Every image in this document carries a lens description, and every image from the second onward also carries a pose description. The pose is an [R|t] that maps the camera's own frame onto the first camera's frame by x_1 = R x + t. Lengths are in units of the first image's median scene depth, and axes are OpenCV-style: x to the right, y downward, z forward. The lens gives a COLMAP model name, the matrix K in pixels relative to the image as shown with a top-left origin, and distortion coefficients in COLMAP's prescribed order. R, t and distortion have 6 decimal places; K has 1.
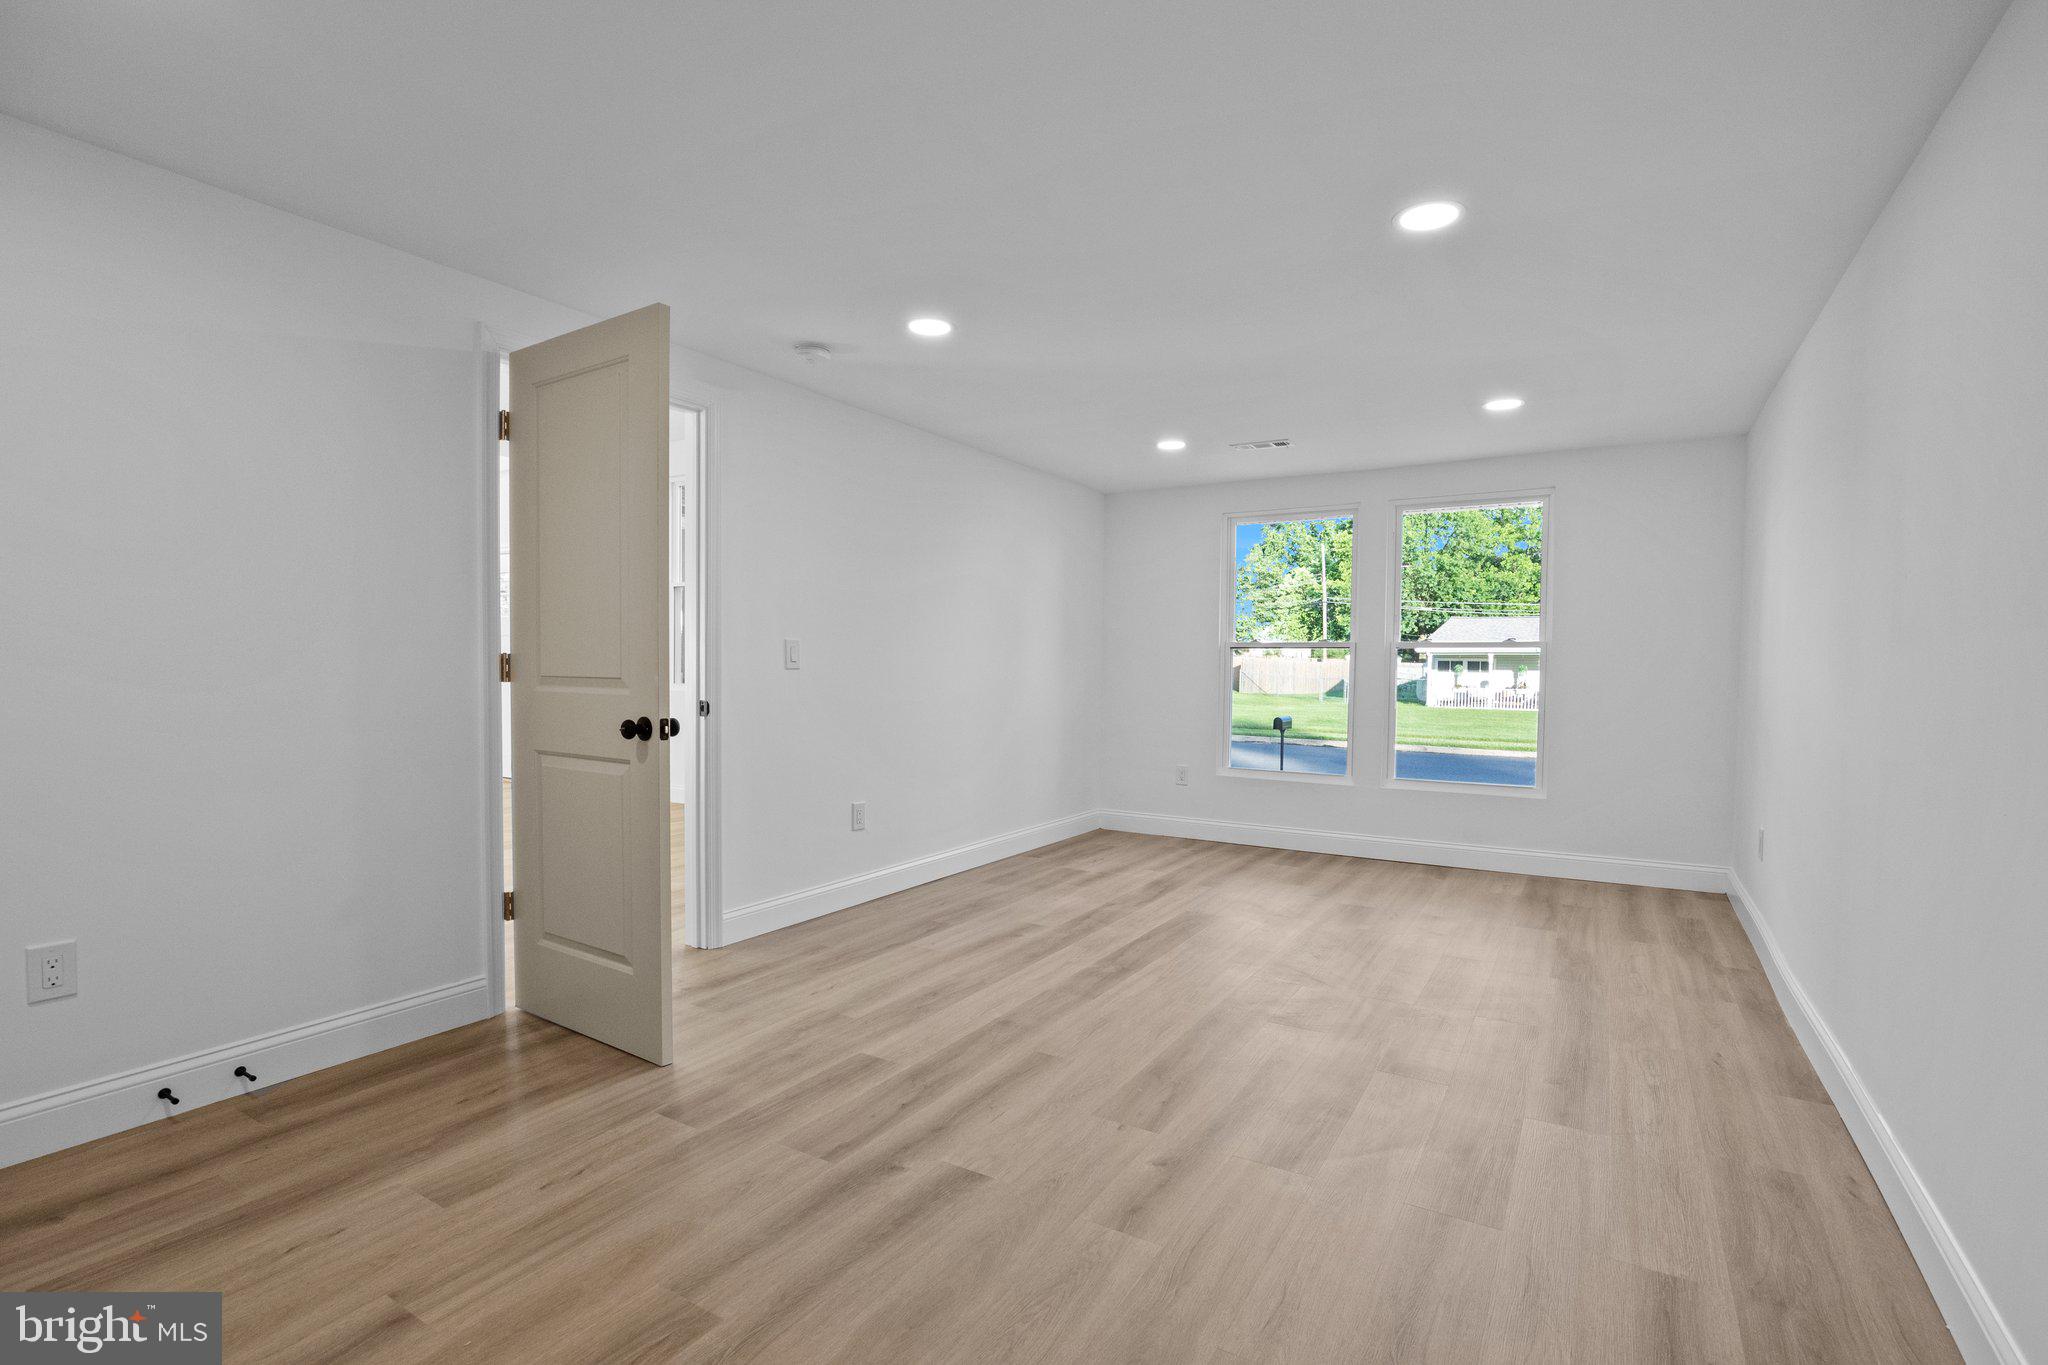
lens RADIAL K [[944.2, 0, 1019.3], [0, 944.2, 659.9], [0, 0, 1]] dist [0.002310, -0.000026]
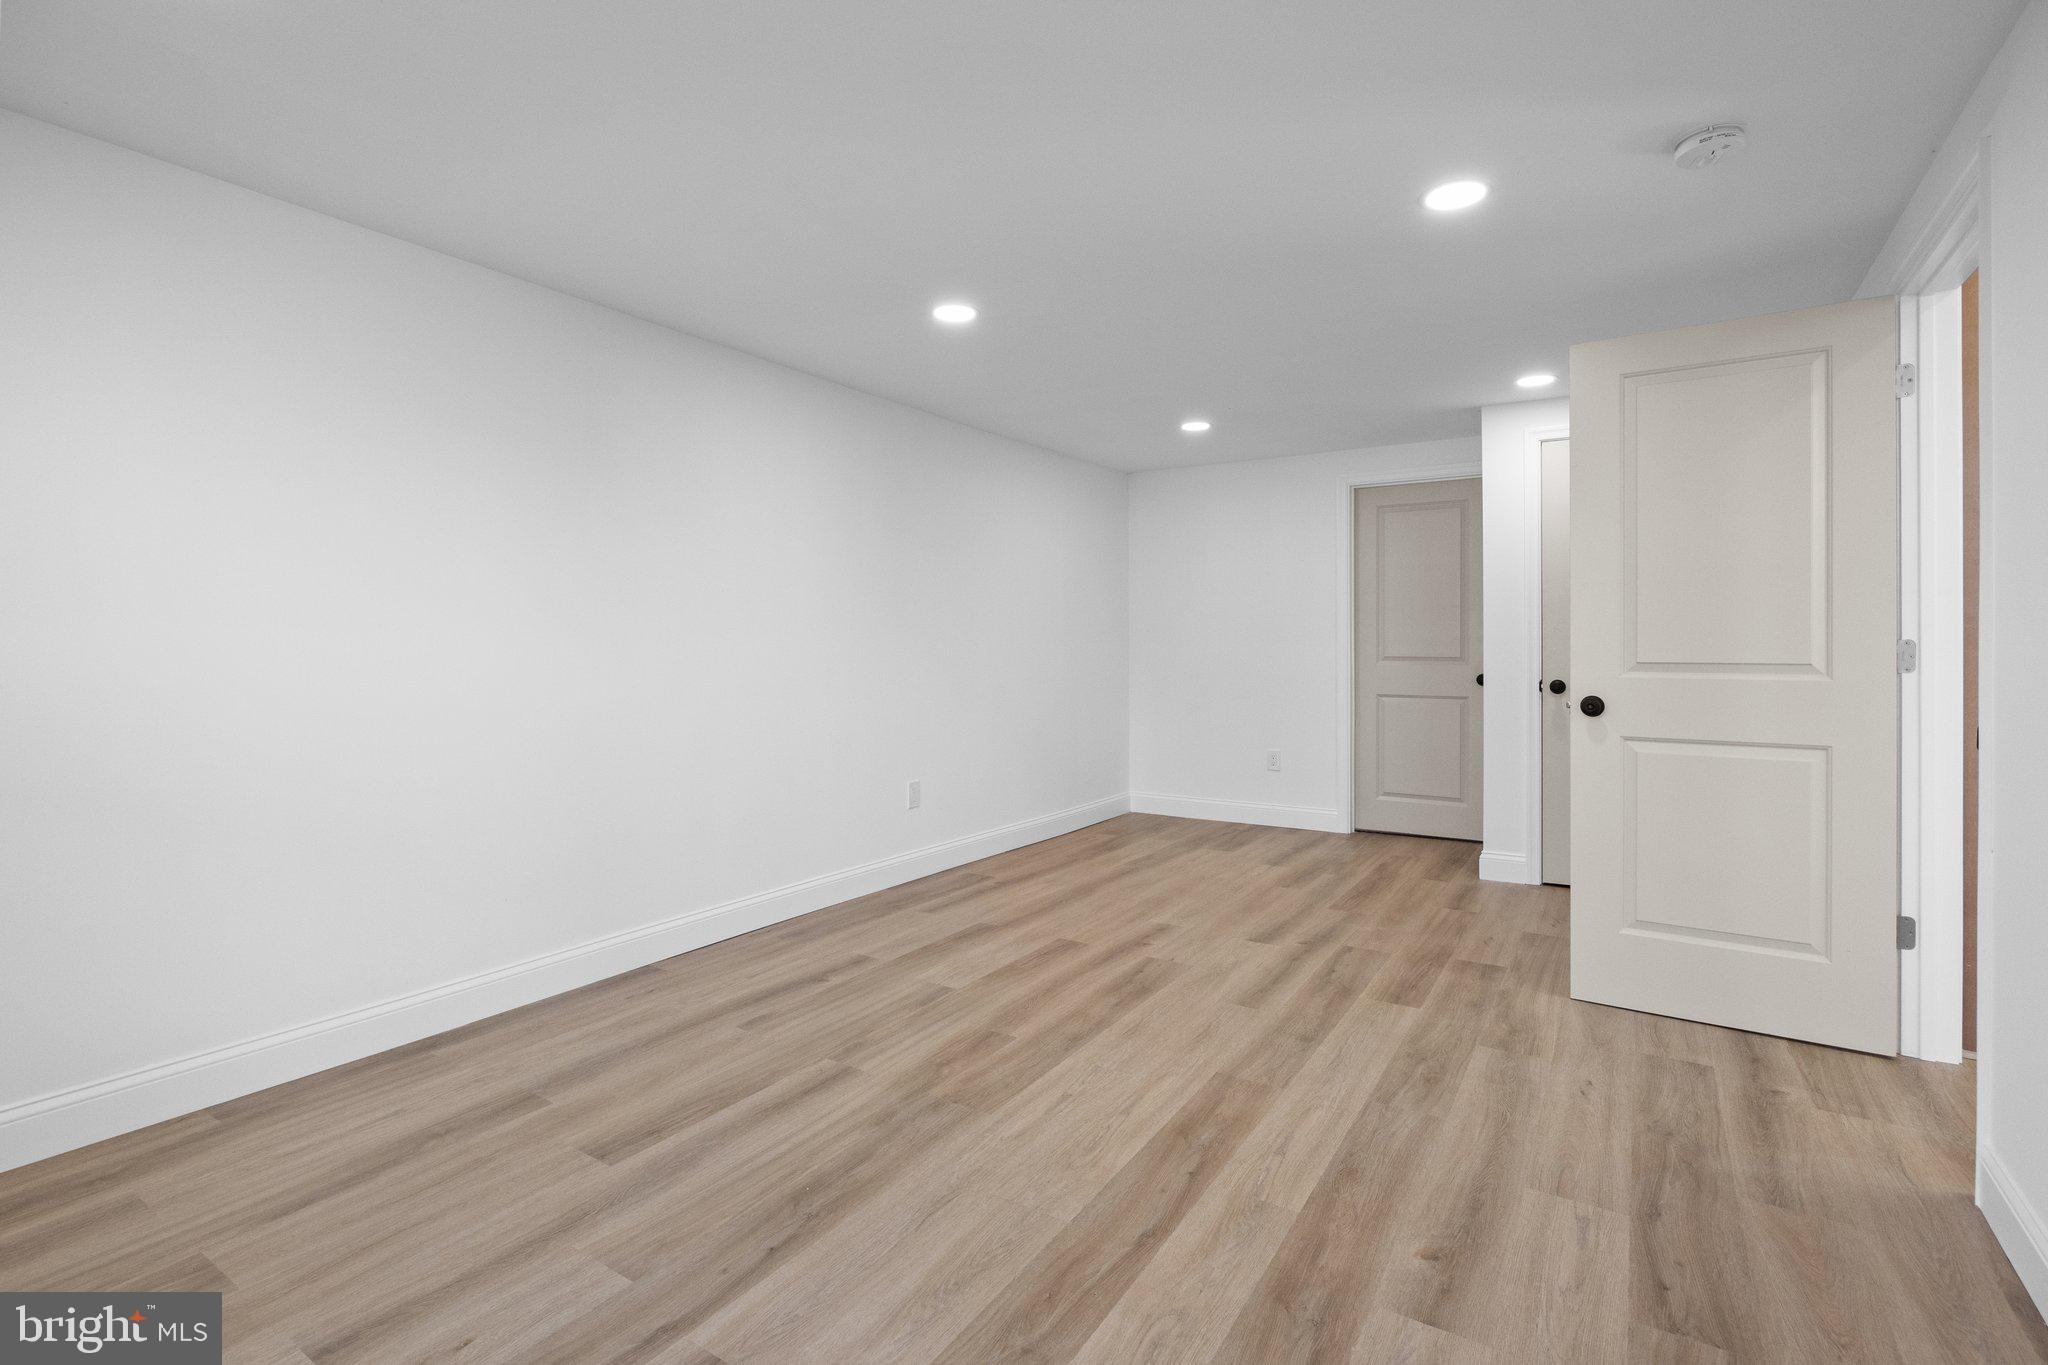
lens RADIAL K [[944.2, 0, 1019.3], [0, 944.2, 659.9], [0, 0, 1]] dist [0.002310, -0.000026]
pose [[-0.999781, -0.008493, 0.019128, 0.237664], [-0.008207, 0.999854, 0.014992, 0.005745], [-0.019252, 0.014831, -0.999705, 1.827880]]
